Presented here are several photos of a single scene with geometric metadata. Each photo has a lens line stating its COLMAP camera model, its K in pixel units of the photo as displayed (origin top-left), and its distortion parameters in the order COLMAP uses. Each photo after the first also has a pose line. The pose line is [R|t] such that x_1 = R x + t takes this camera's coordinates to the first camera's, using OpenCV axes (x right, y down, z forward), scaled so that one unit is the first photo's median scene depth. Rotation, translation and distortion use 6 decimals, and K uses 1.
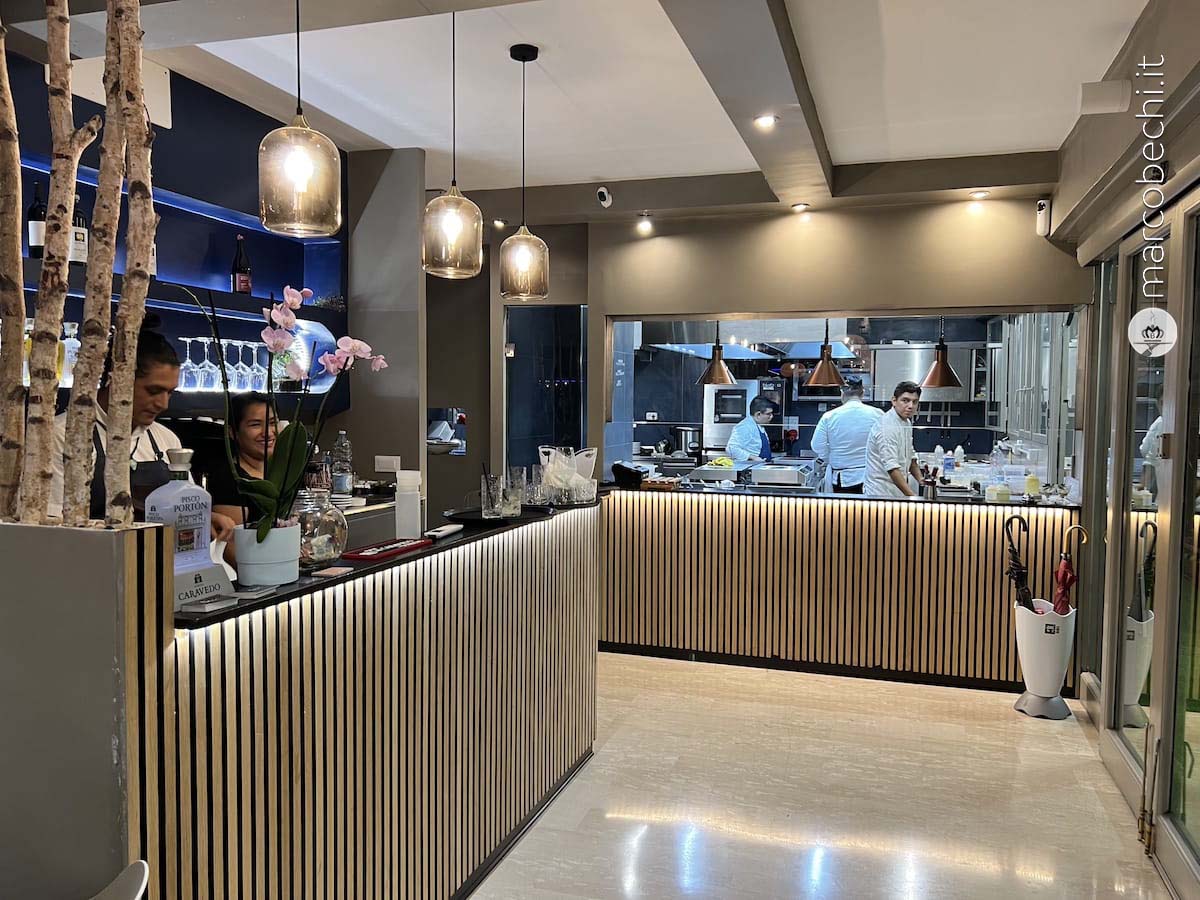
lens RADIAL K [[908.1, 0, 602.8], [0, 908.1, 451.4], [0, 0, 1]] dist [0.015200, 0.004236]
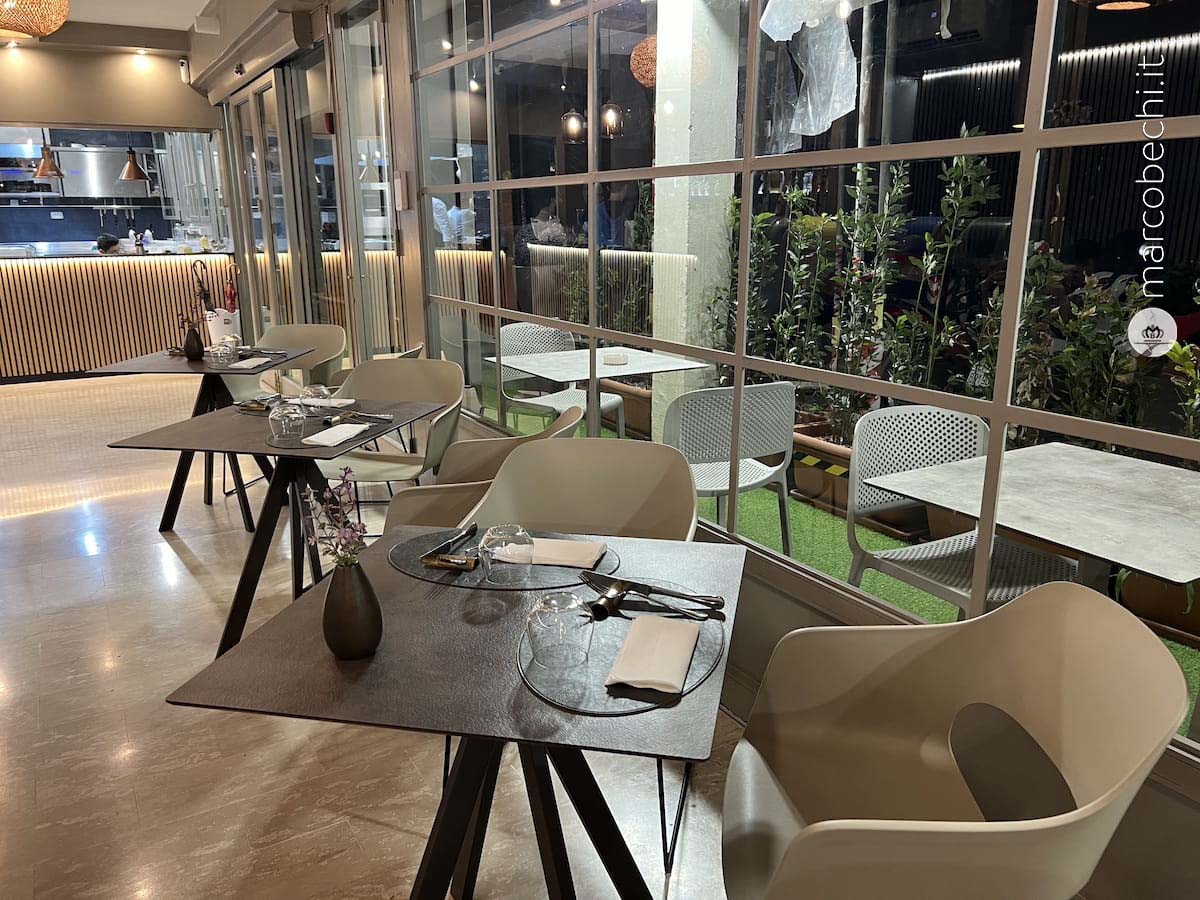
lens RADIAL K [[908.1, 0, 603.4], [0, 908.1, 450.4], [0, 0, 1]] dist [0.015200, 0.004236]
pose [[0.661322, -0.203079, 0.722089, -0.324476], [0.054442, 0.973110, 0.223815, 0.074250], [-0.748124, -0.108701, 0.654595, -0.671571]]
